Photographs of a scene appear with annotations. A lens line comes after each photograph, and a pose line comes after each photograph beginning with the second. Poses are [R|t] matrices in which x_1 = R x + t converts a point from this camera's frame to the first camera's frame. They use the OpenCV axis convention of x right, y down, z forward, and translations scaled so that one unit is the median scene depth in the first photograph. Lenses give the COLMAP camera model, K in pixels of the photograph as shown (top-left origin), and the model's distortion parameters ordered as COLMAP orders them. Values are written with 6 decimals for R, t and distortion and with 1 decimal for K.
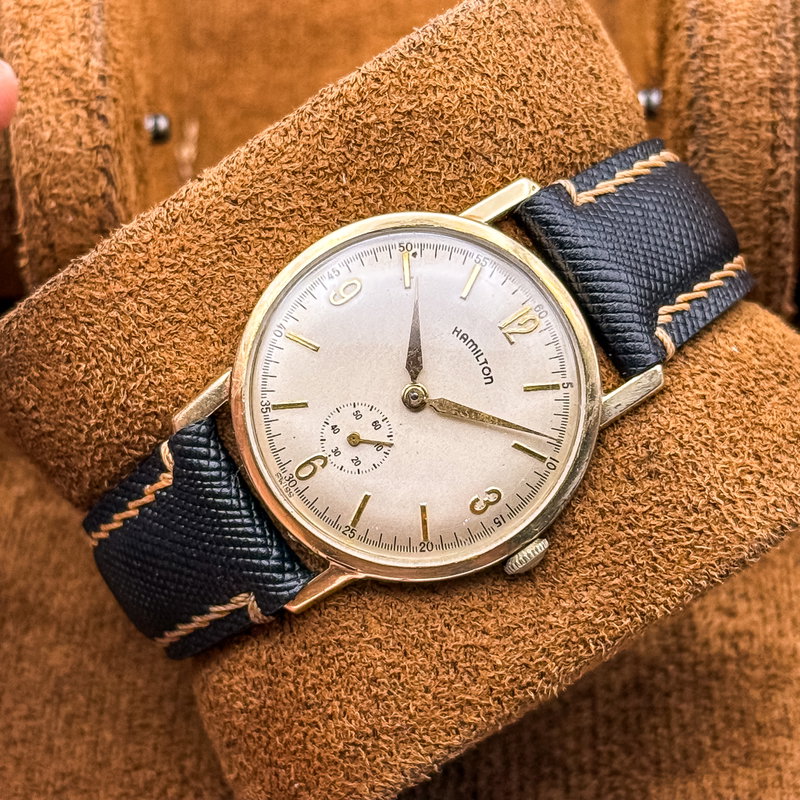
lens RADIAL K [[2539.8, 0, 464.3], [0, 2539.8, 473.7], [0, 0, 1]] dist [-0.060359, -1.469882]
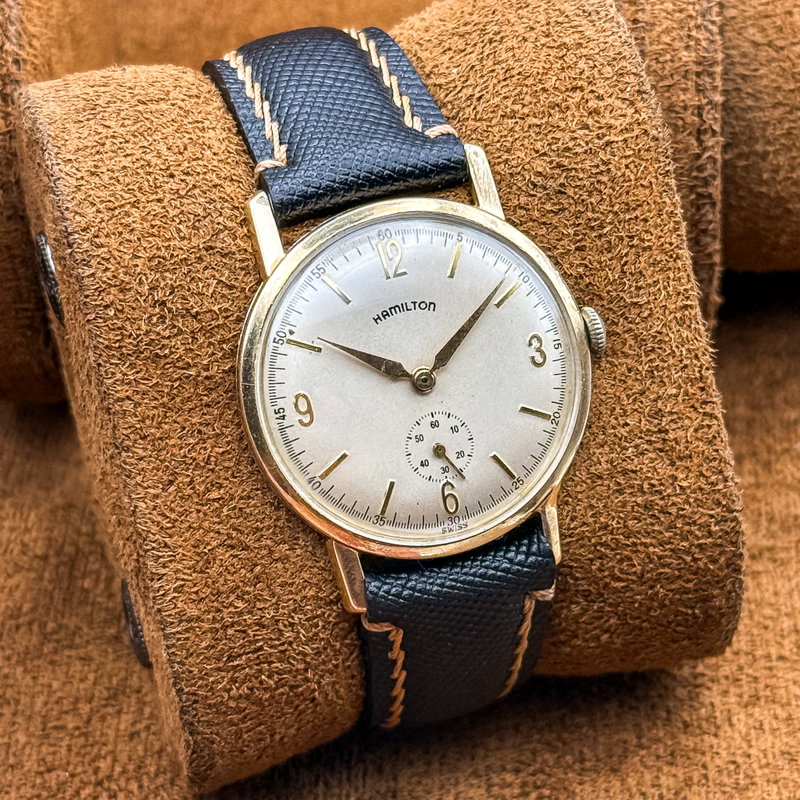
lens RADIAL K [[2539.8, 0, 464.3], [0, 2539.8, 473.7], [0, 0, 1]] dist [-0.060359, -1.469882]
pose [[0.335632, -0.941554, 0.028774, -0.077162], [0.917732, 0.333723, 0.215400, -0.218216], [-0.212413, -0.045888, 0.976102, -0.004690]]
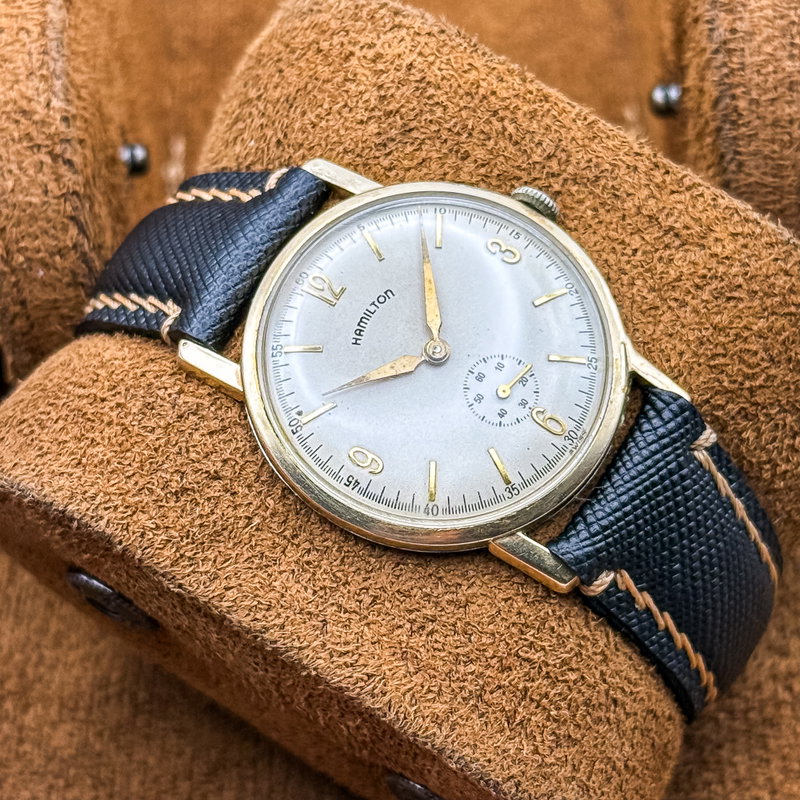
lens RADIAL K [[2539.8, 0, 464.3], [0, 2539.8, 473.7], [0, 0, 1]] dist [-0.060359, -1.469882]
pose [[-0.418791, -0.869652, 0.261380, -0.307164], [0.907646, -0.391950, 0.150180, -0.178670], [-0.028156, 0.300135, 0.953481, 0.098610]]
